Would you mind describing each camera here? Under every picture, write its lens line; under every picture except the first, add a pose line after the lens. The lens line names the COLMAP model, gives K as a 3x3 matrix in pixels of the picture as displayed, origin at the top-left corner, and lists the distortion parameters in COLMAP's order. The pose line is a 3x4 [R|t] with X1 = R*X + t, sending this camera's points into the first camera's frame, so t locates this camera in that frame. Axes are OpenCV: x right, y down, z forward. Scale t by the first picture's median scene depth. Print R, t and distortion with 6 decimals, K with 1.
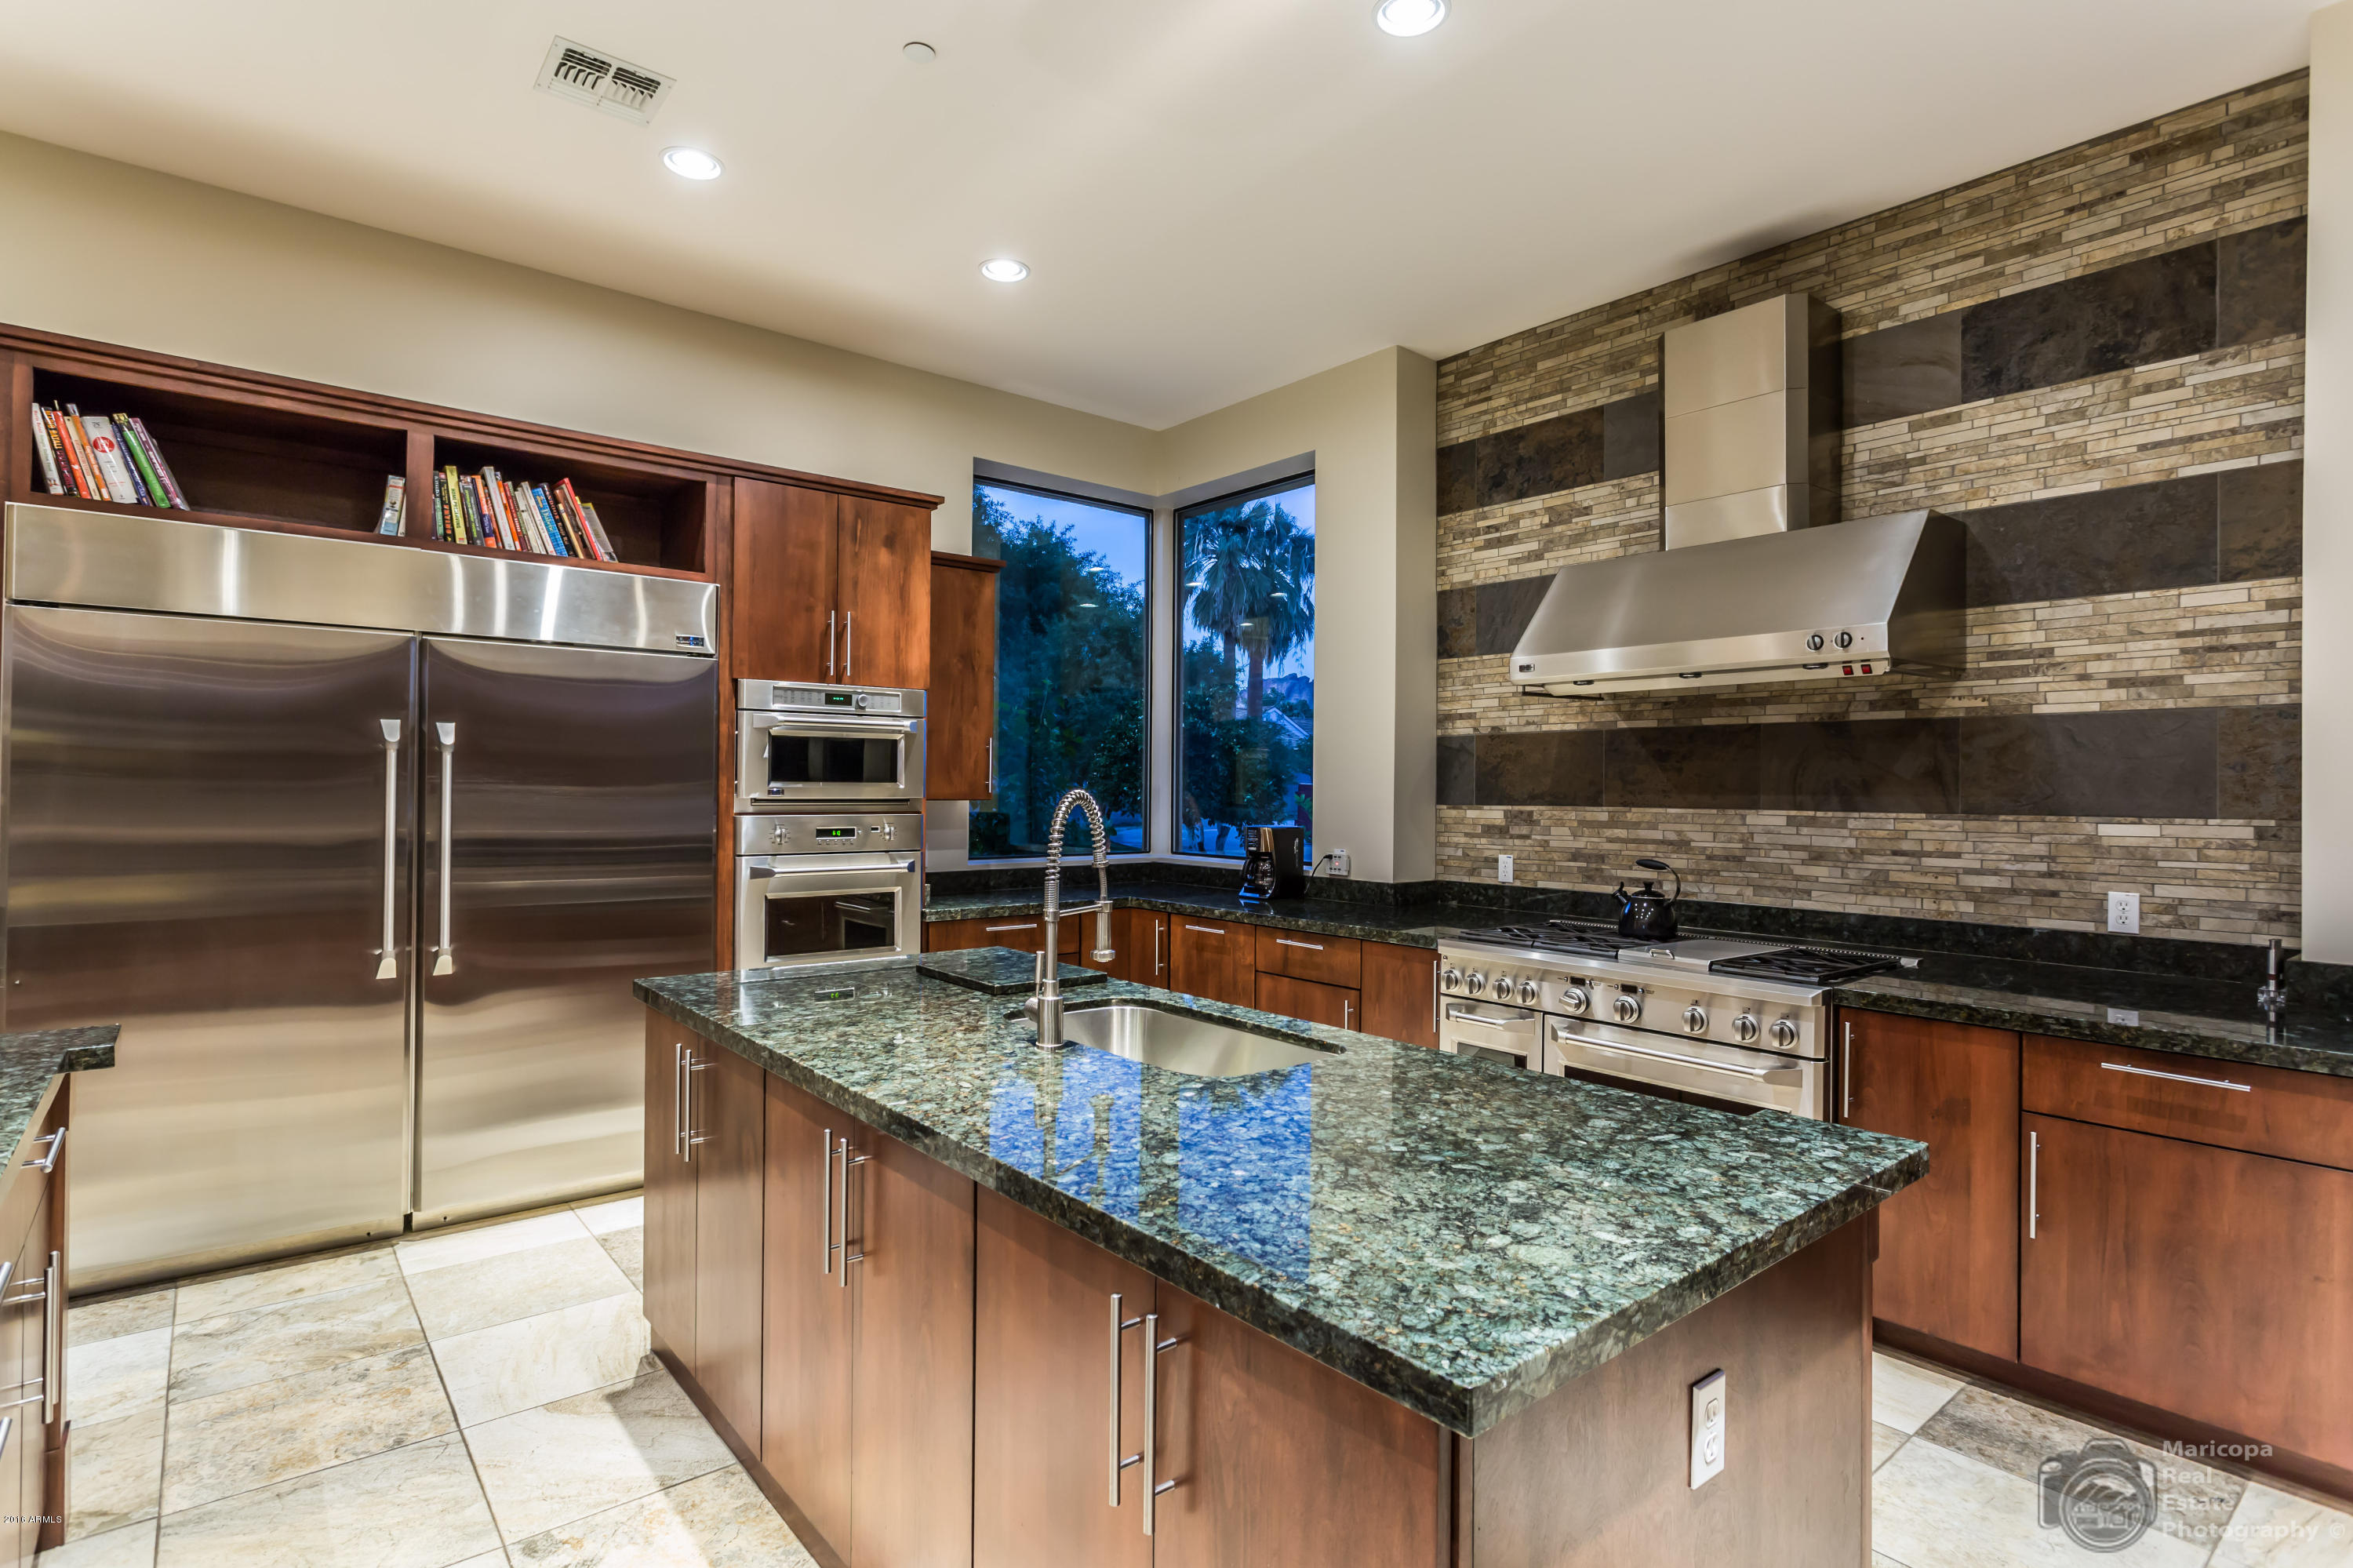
lens RADIAL K [[1170.8, 0, 1171.4], [0, 1170.8, 782.5], [0, 0, 1]] dist [-0.004952, 0.002844]
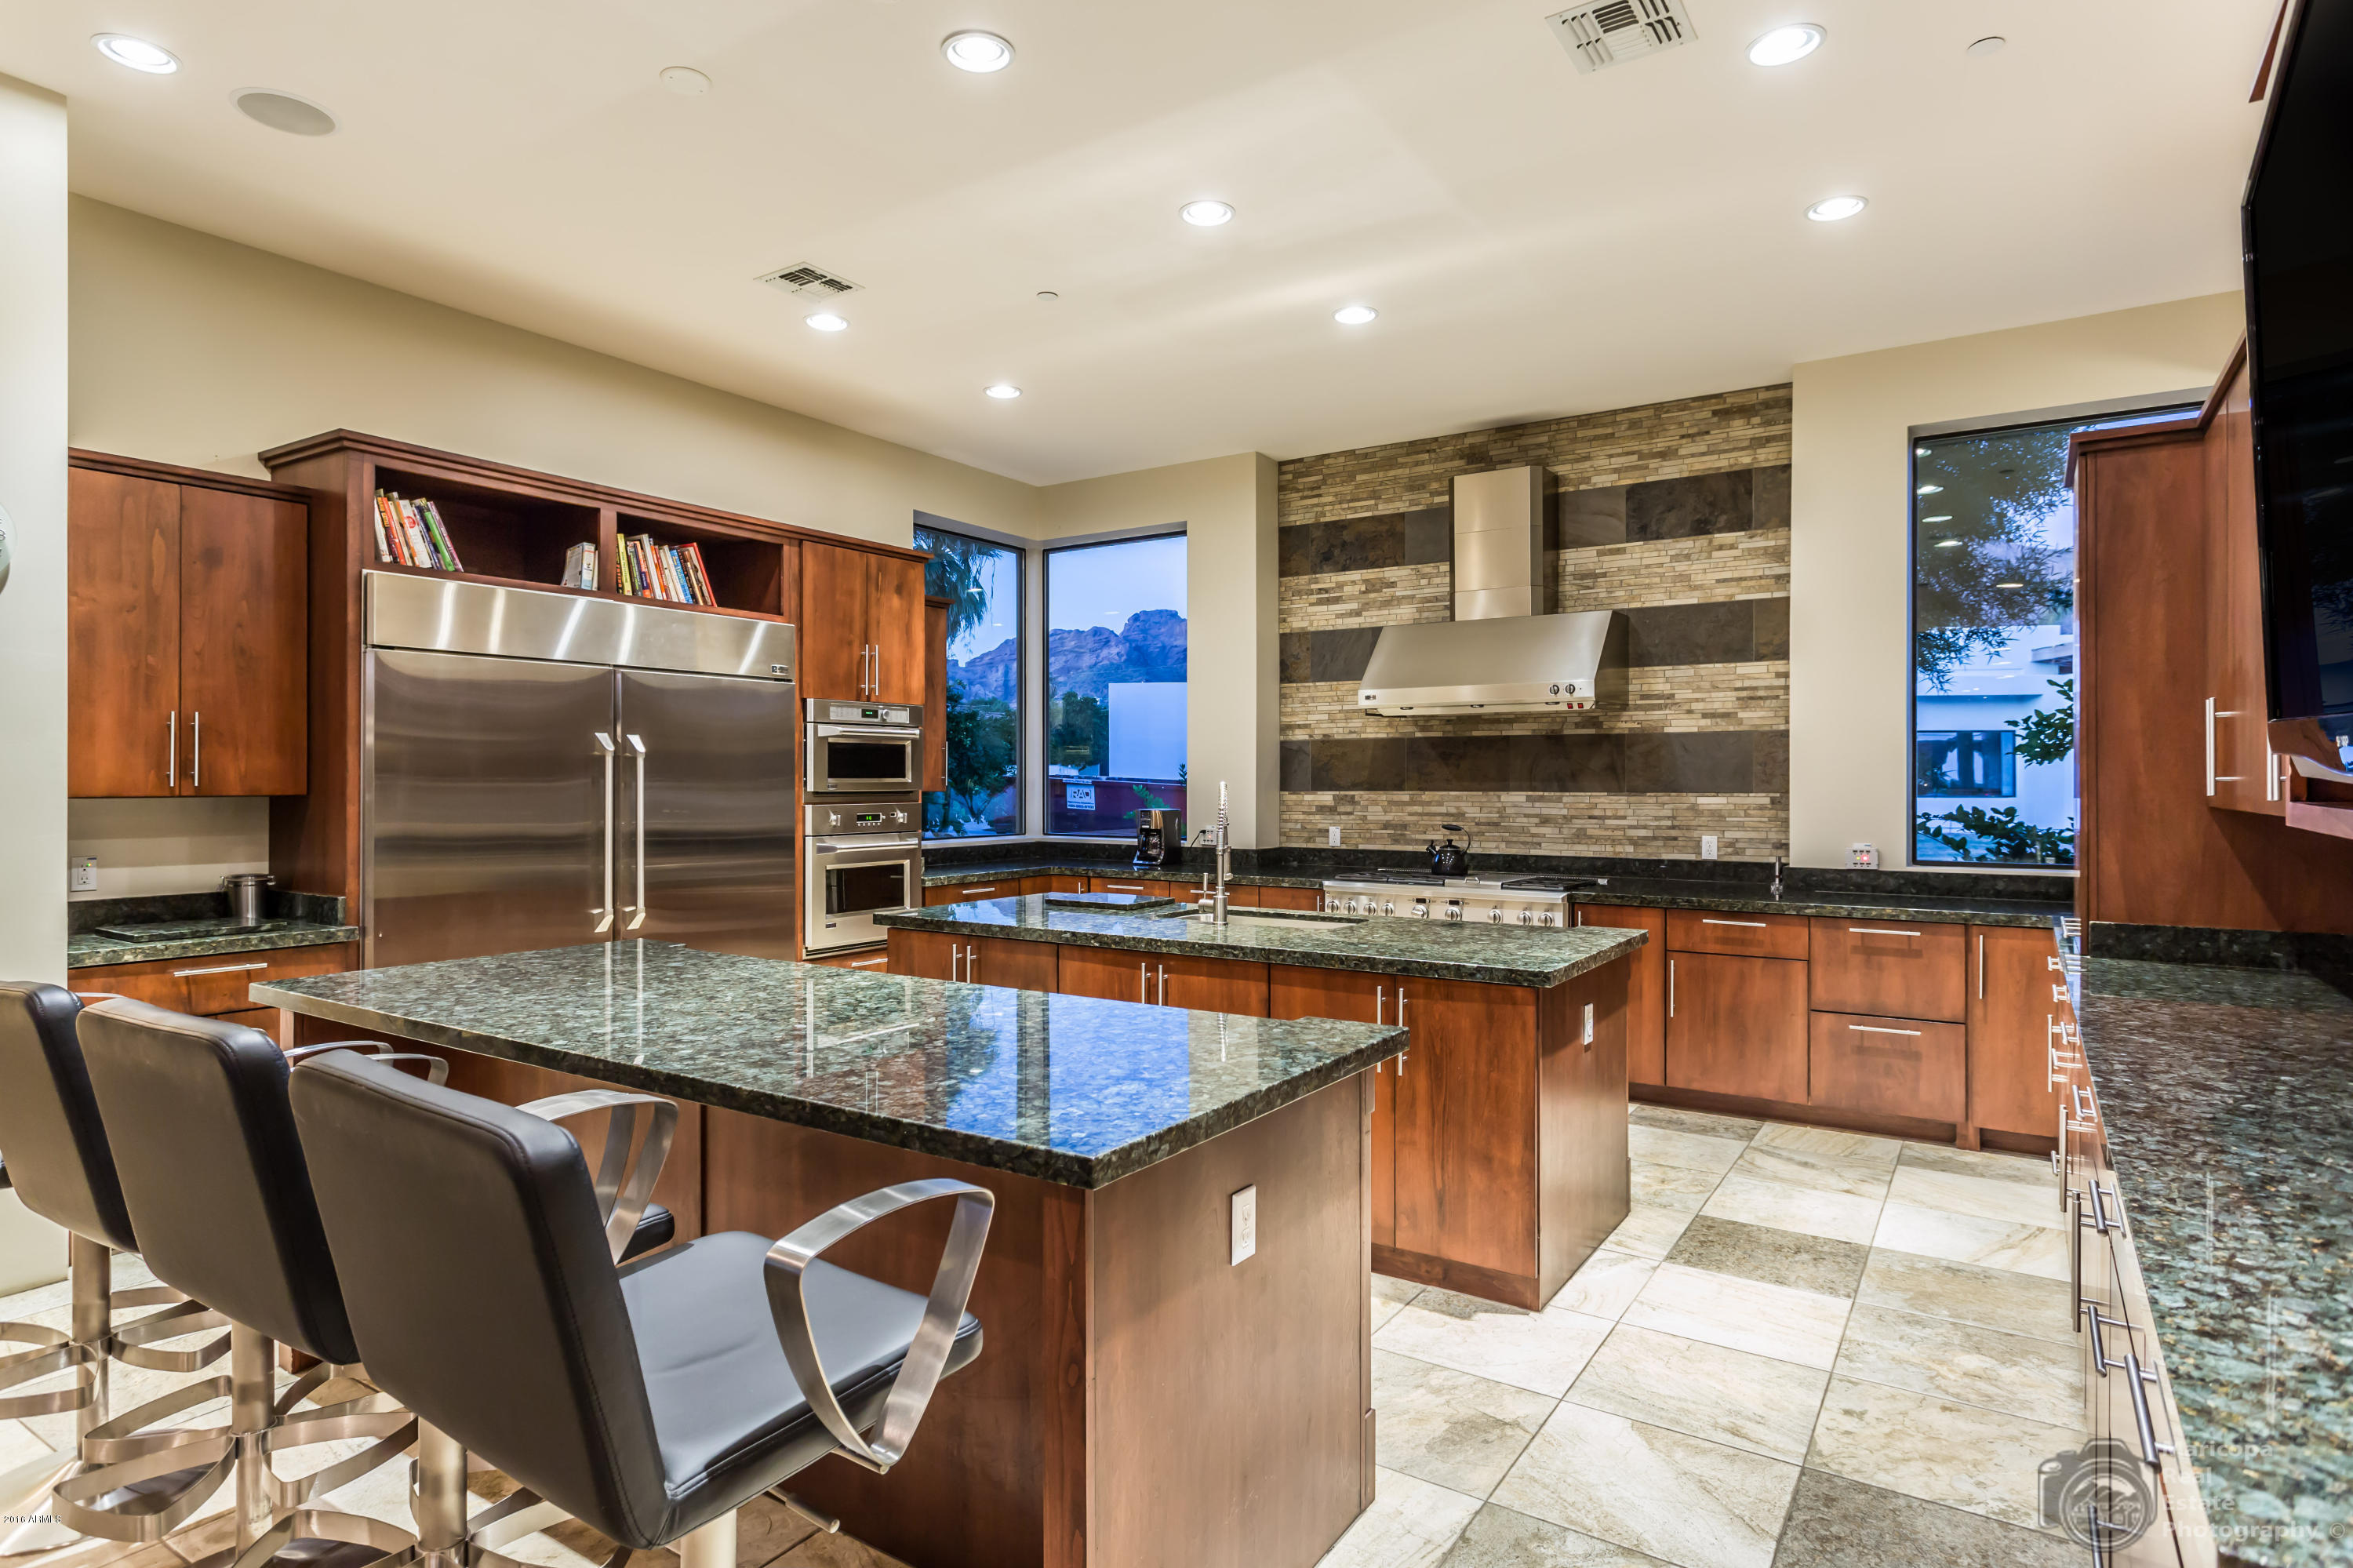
lens RADIAL K [[1281.6, 0, 1176.8], [0, 1281.6, 787.2], [0, 0, 1]] dist [-0.000202, -0.000264]
pose [[0.954766, -0.010057, 0.297189, -0.438230], [0.006843, 0.999906, 0.011854, -0.005728], [-0.297280, -0.009284, 0.954745, -0.504322]]
